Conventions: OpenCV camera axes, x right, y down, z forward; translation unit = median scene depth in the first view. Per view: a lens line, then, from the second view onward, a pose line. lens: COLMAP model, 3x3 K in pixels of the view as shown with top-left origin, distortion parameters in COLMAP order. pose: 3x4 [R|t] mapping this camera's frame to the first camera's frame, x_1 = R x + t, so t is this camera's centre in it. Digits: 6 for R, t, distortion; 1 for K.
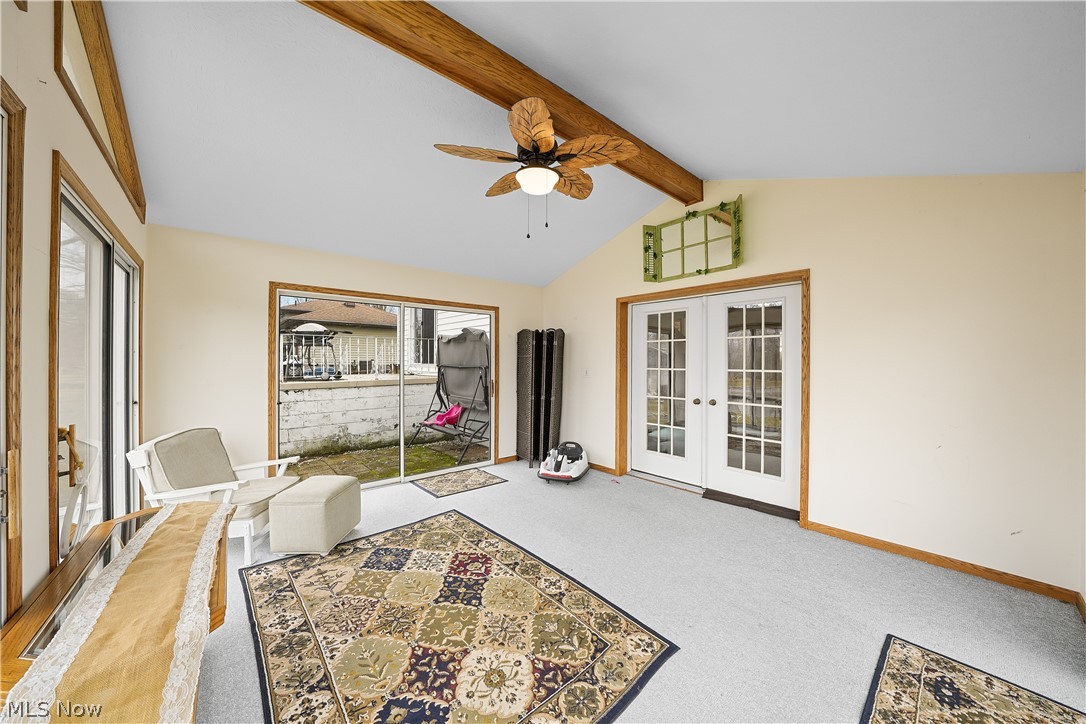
lens RADIAL K [[377.8, 0, 542.8], [0, 377.8, 362.3], [0, 0, 1]] dist [-0.021030, 0.001711]
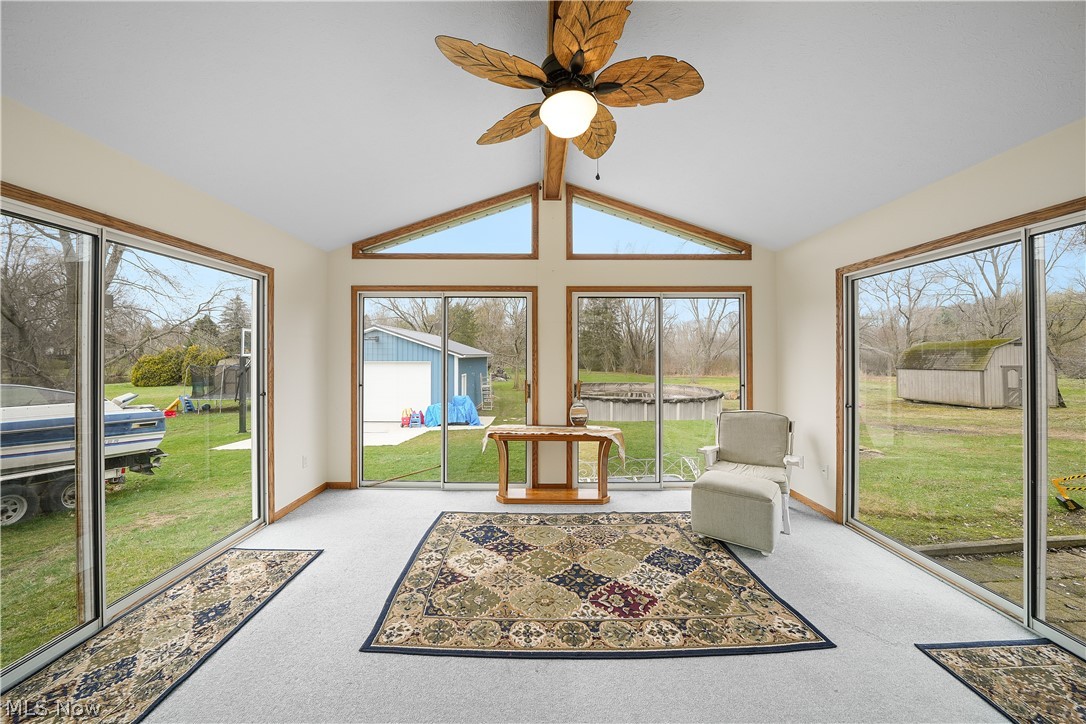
lens RADIAL K [[377.8, 0, 542.0], [0, 377.8, 354.6], [0, 0, 1]] dist [-0.021030, 0.001711]
pose [[-0.646918, -0.005602, -0.762539, 0.622651], [-0.002386, 0.999983, -0.005323, -0.005774], [0.762556, -0.001624, -0.646920, 1.543809]]
